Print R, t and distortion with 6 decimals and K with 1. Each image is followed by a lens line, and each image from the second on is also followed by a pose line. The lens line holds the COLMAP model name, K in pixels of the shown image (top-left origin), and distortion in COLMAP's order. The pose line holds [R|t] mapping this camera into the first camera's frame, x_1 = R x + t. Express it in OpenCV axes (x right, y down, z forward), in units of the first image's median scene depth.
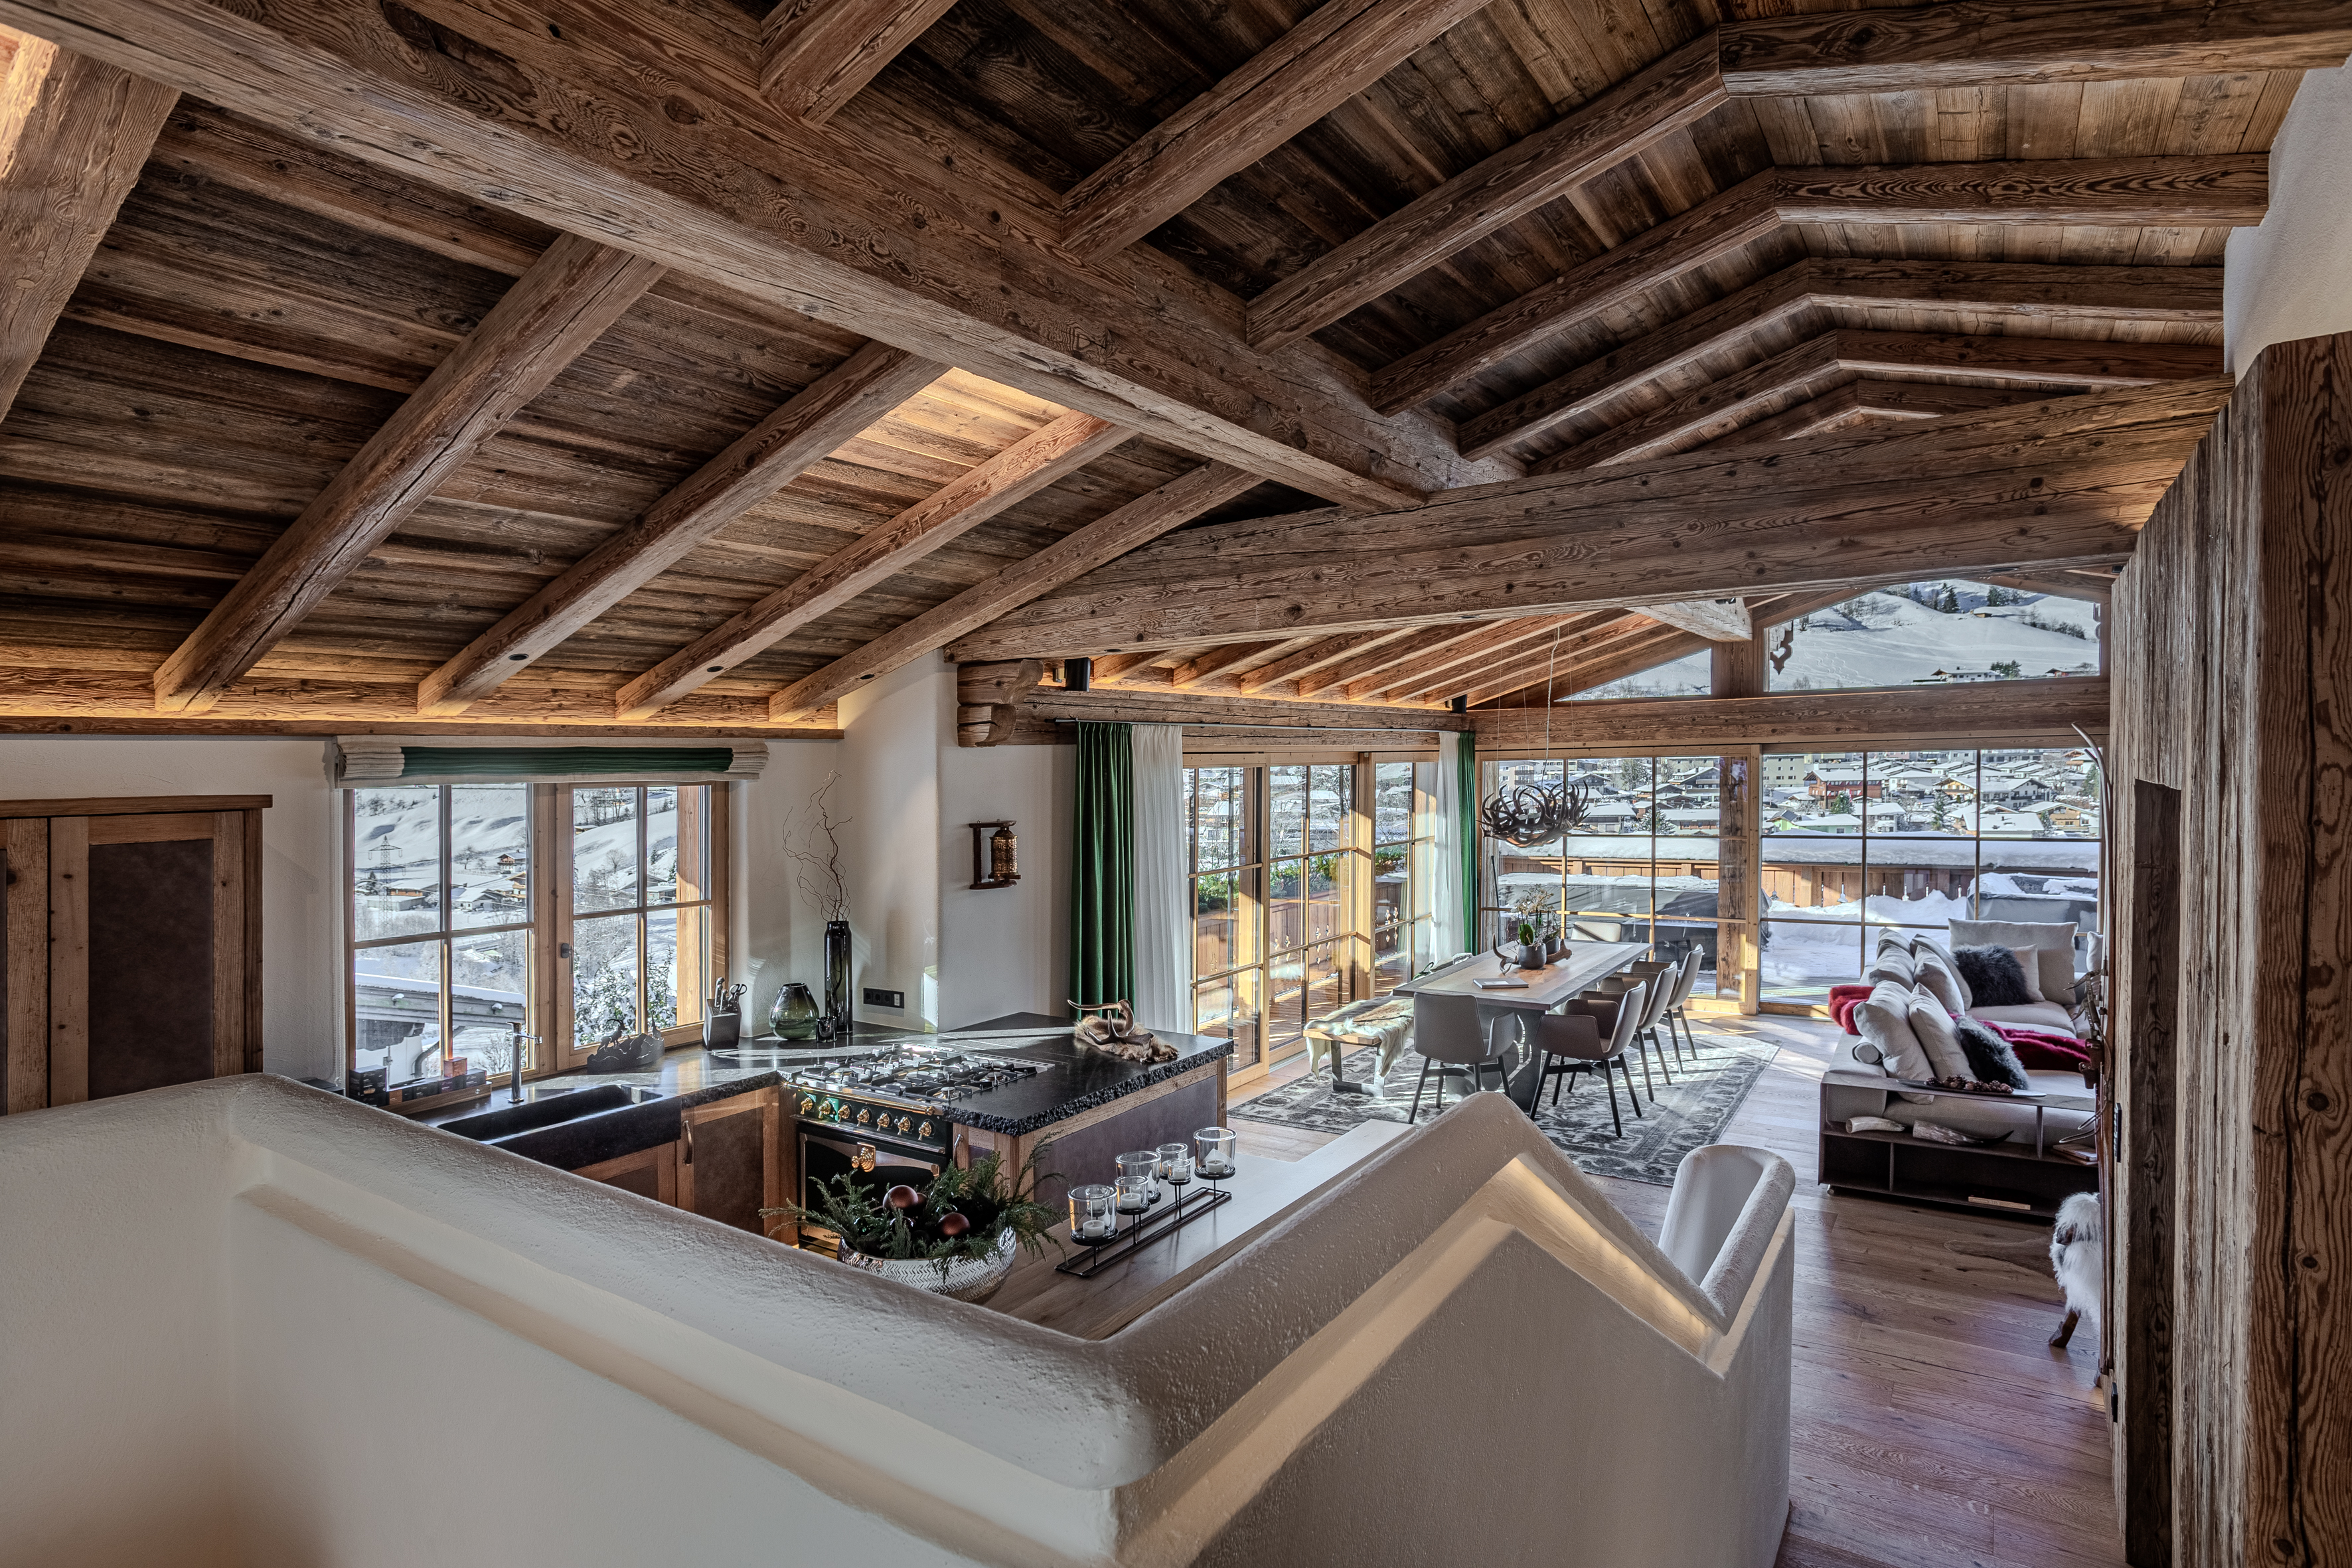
lens RADIAL K [[1227.5, 0, 1239.8], [0, 1227.5, 774.8], [0, 0, 1]] dist [-0.052306, 0.028410]
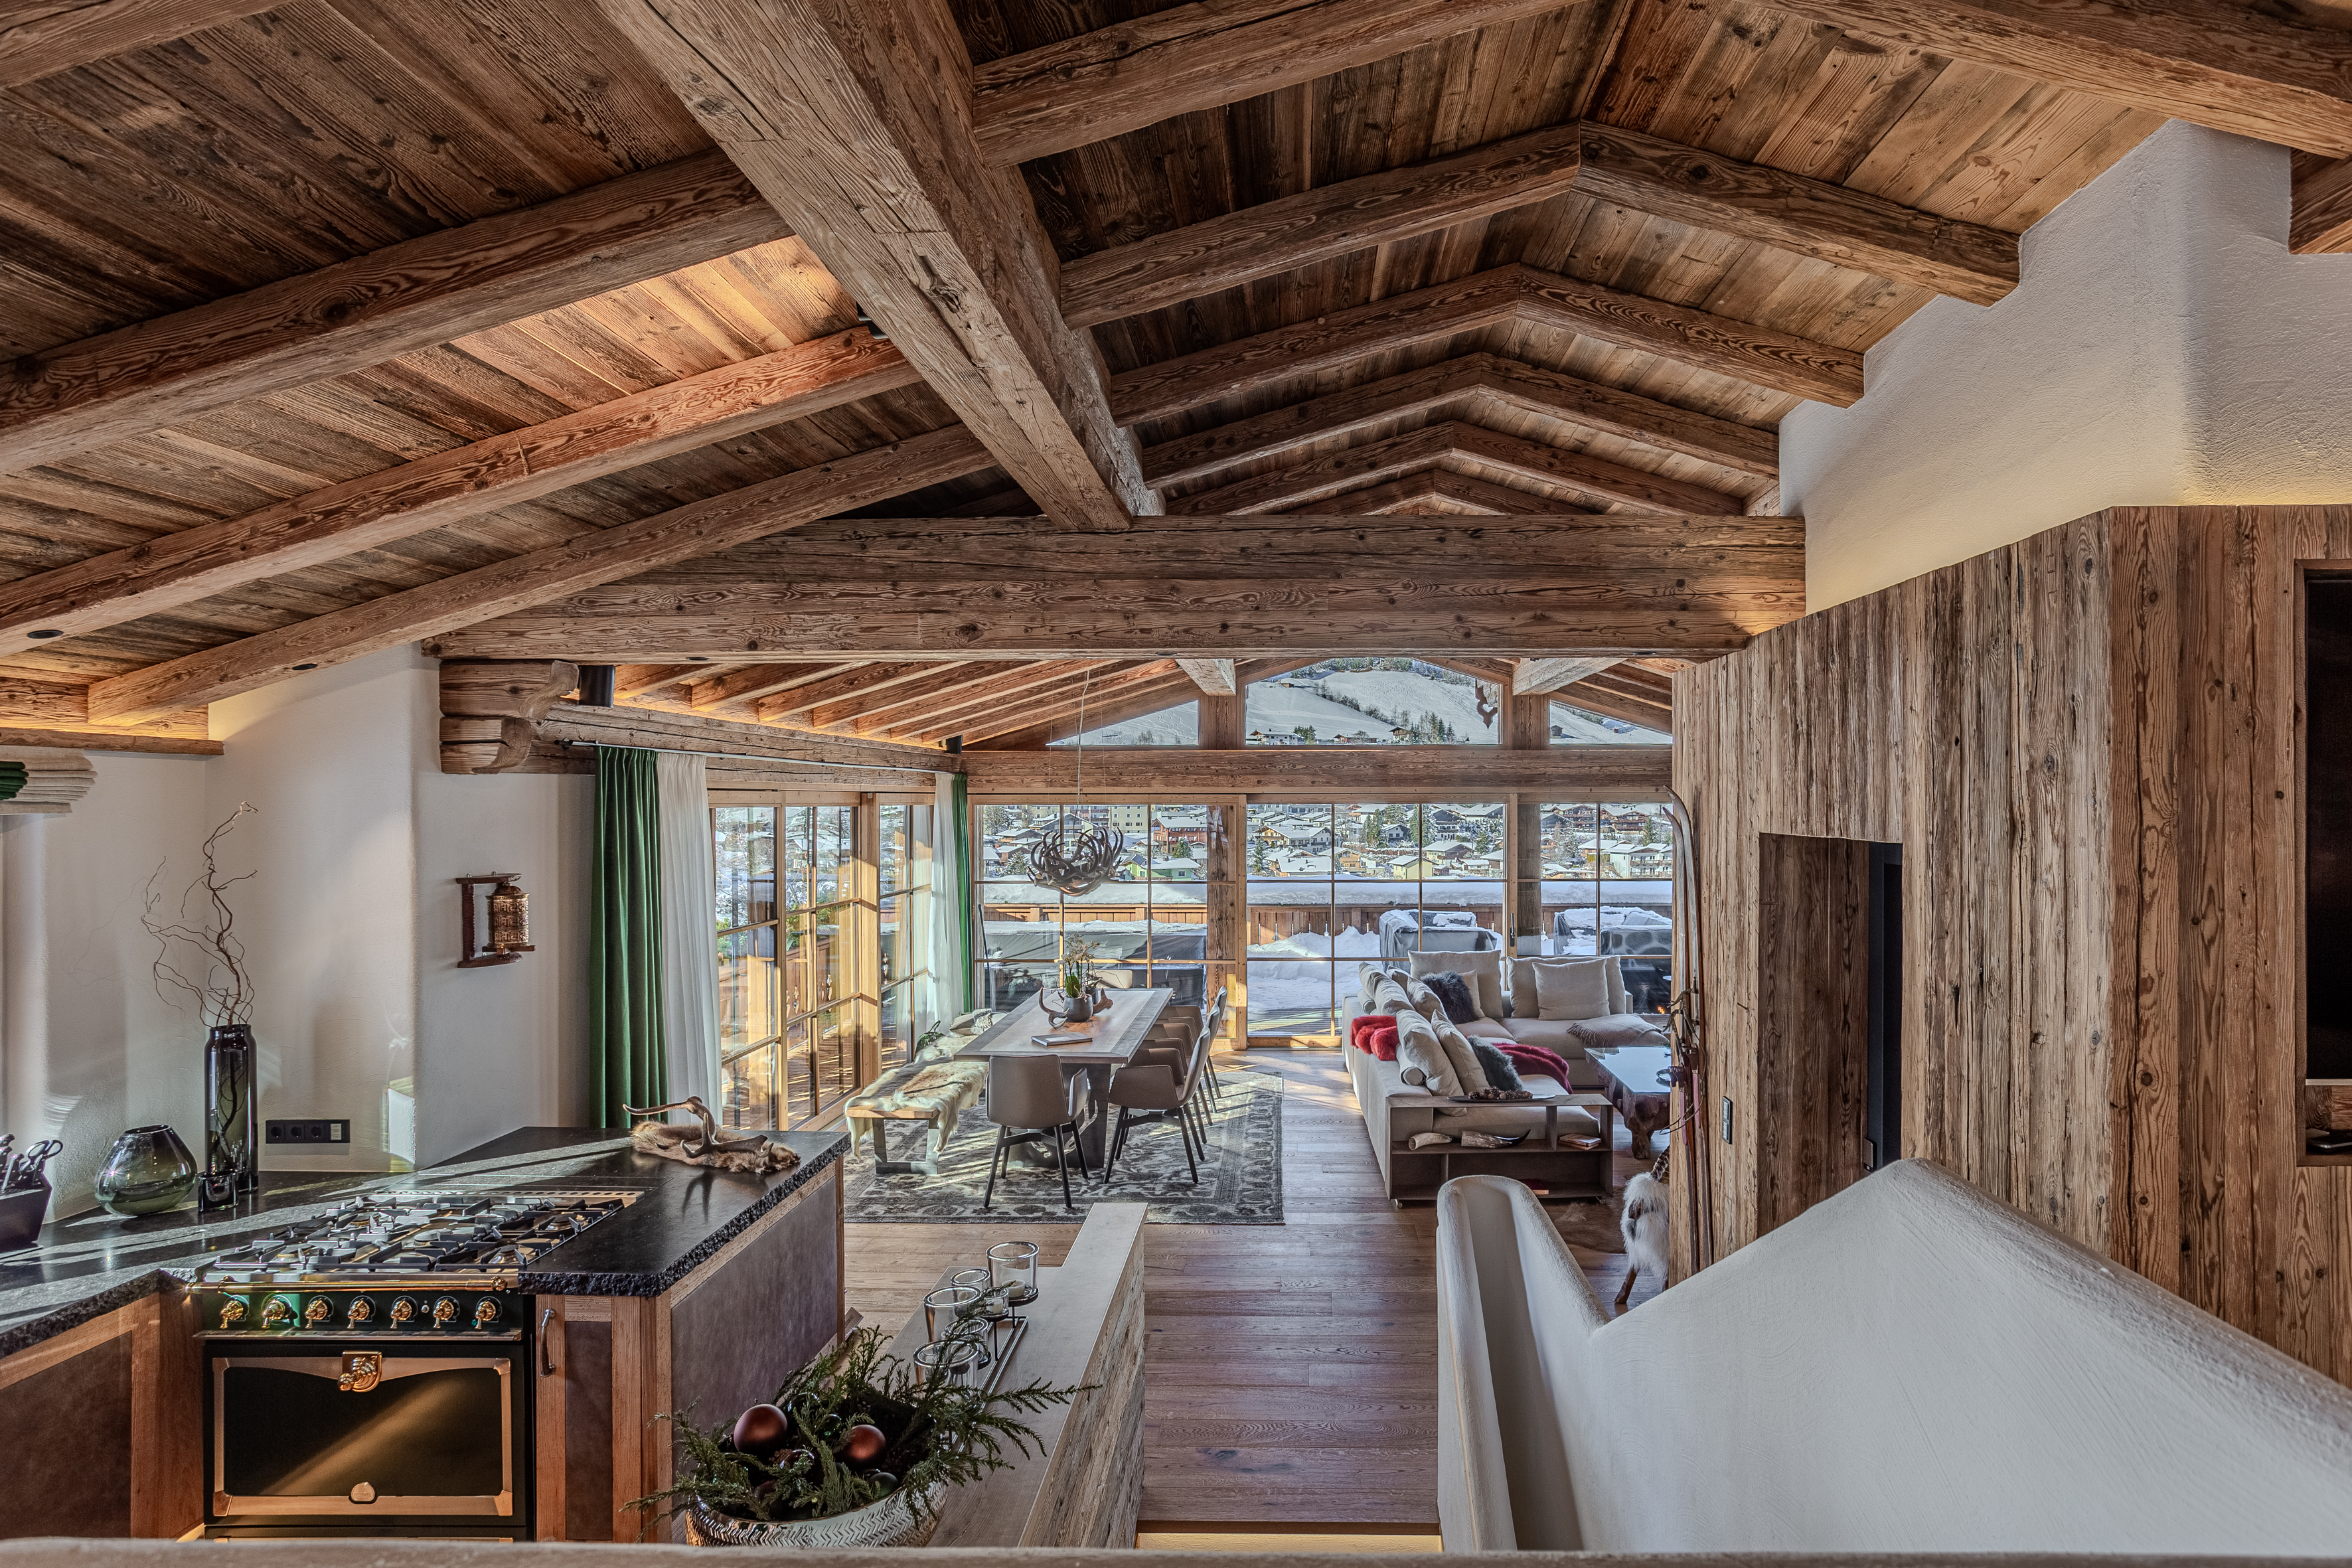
lens RADIAL K [[1227.5, 0, 1271.2], [0, 1227.5, 816.8], [0, 0, 1]] dist [-0.052306, 0.028410]
pose [[0.837866, 0.014333, 0.545688, -0.258889], [-0.013461, 0.999894, -0.005596, 0.000607], [-0.545710, -0.002657, 0.837970, 0.164310]]
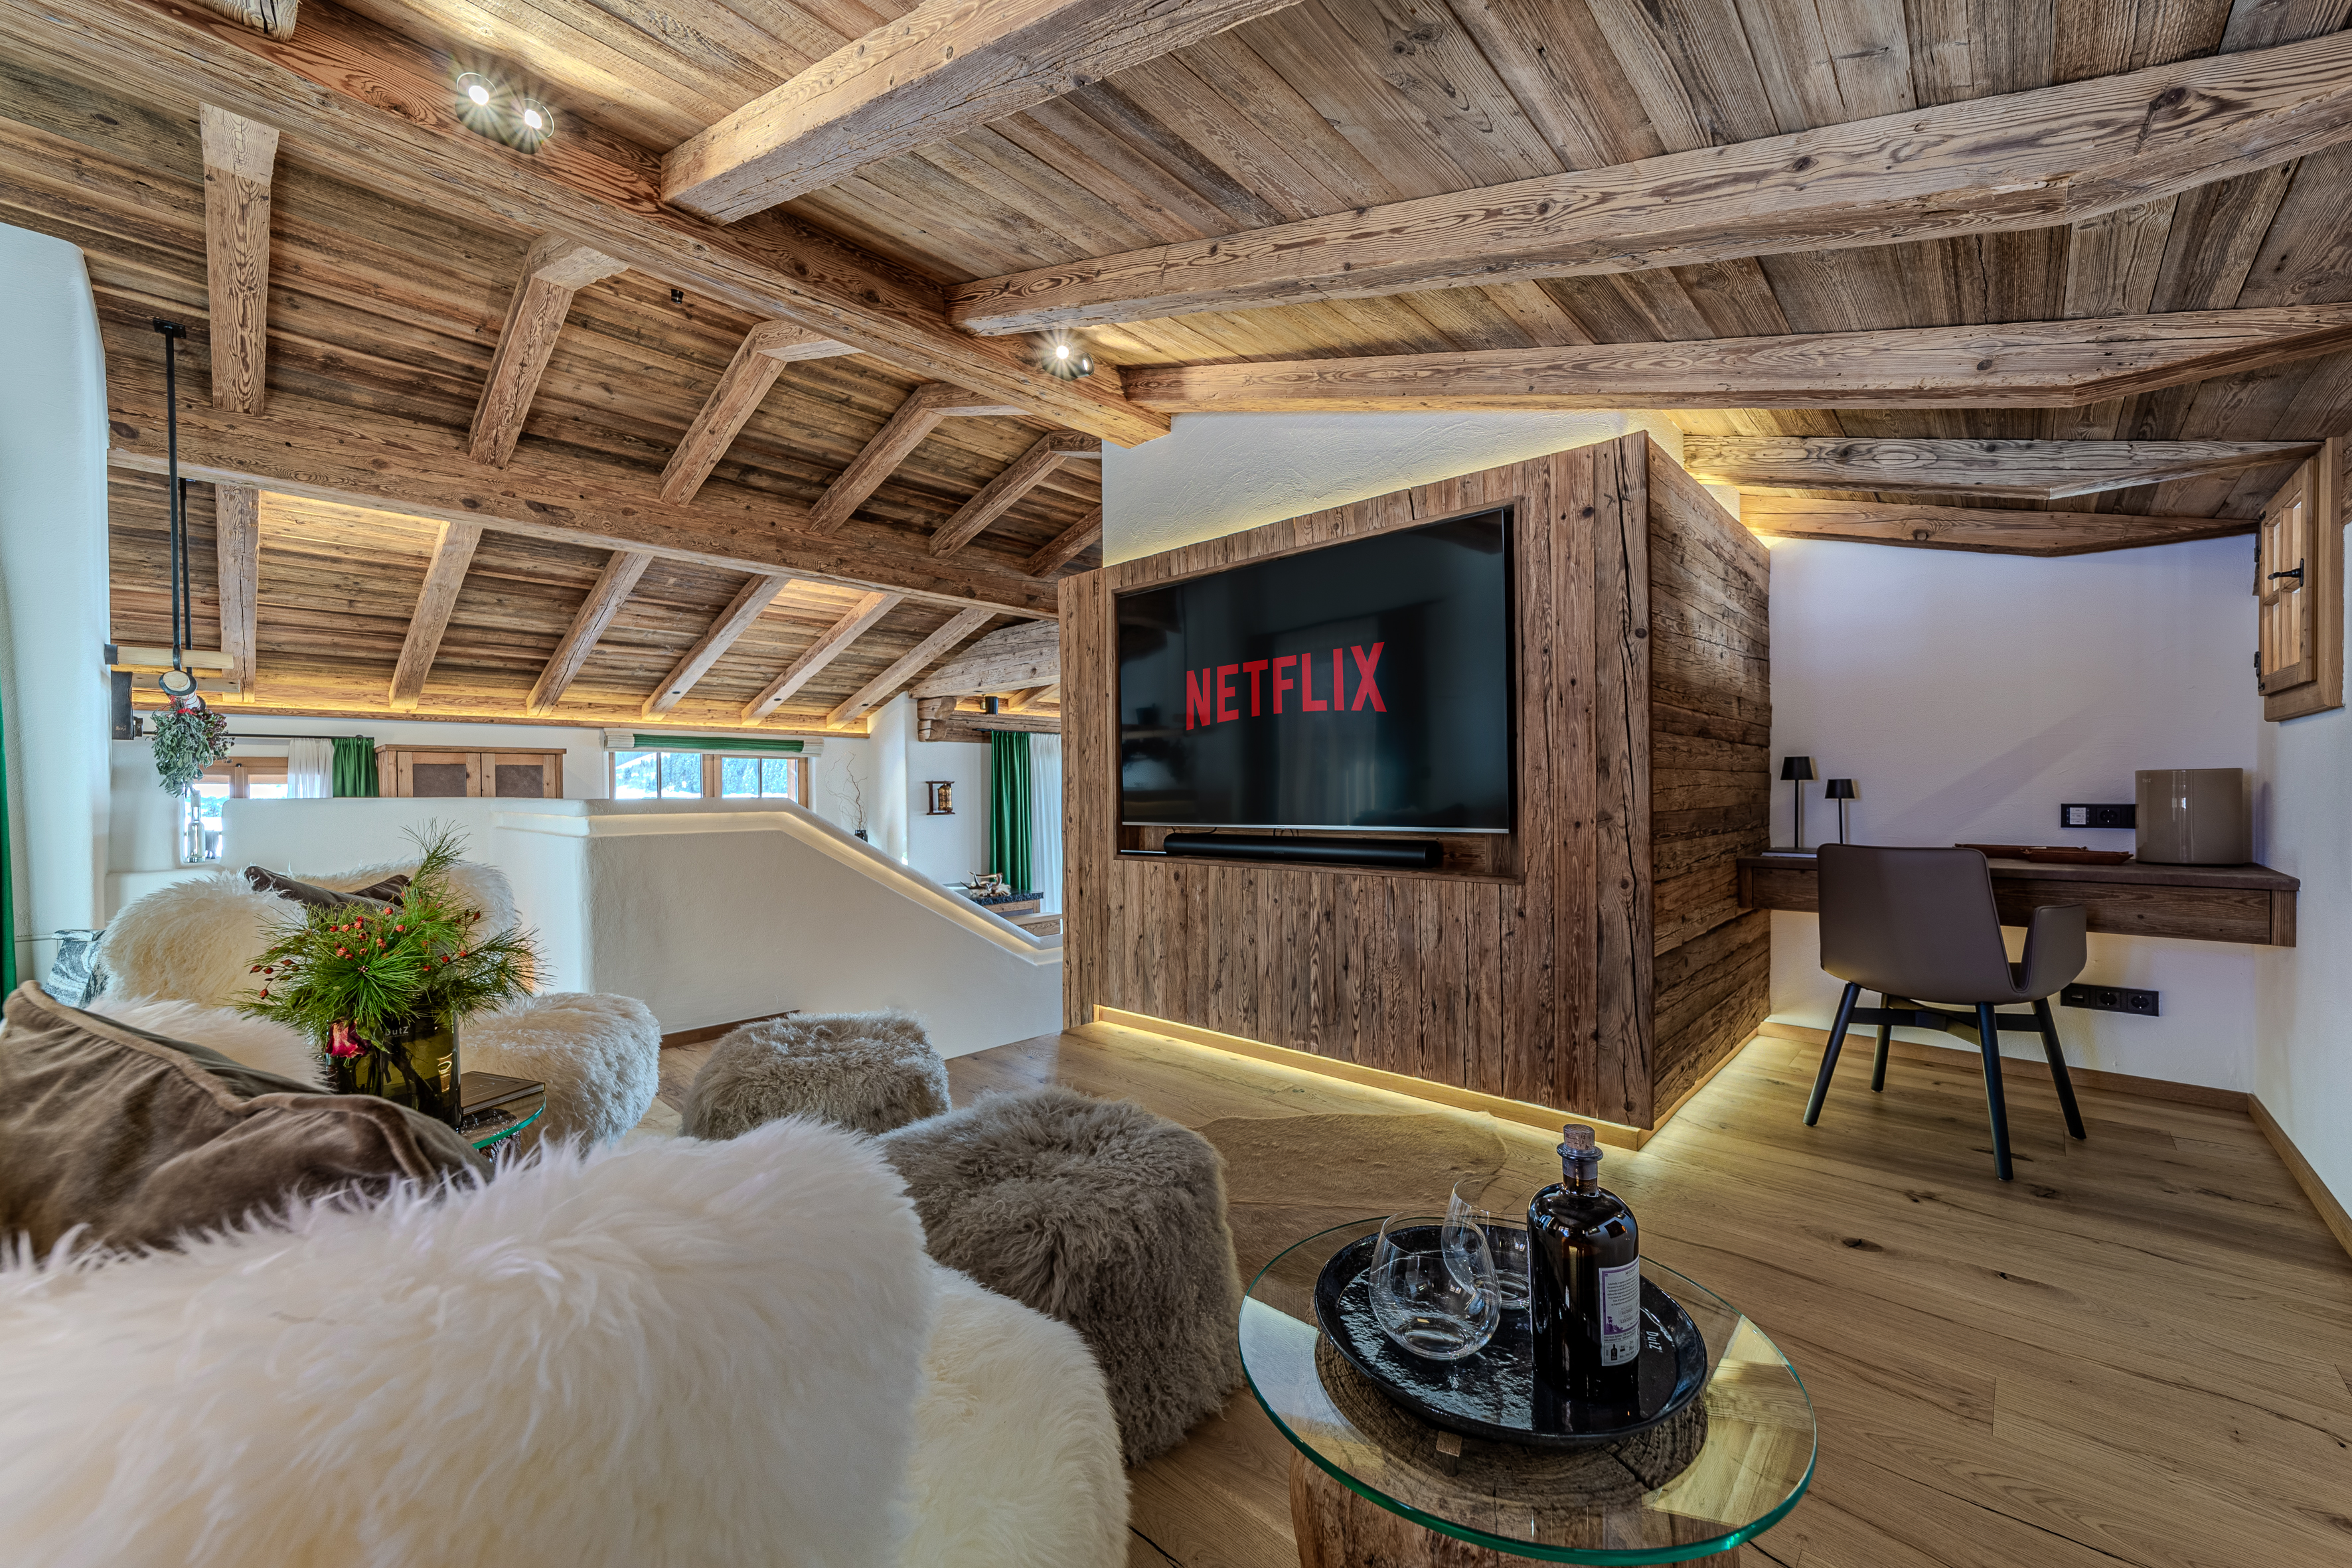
lens RADIAL K [[892.0, 0, 1204.8], [0, 892.0, 807.1], [0, 0, 1]] dist [-0.003872, 0.000006]
pose [[0.989017, 0.011767, -0.147332, 0.545476], [-0.009848, 0.999857, 0.013748, 0.072931], [0.147473, -0.012146, 0.988991, -0.436624]]
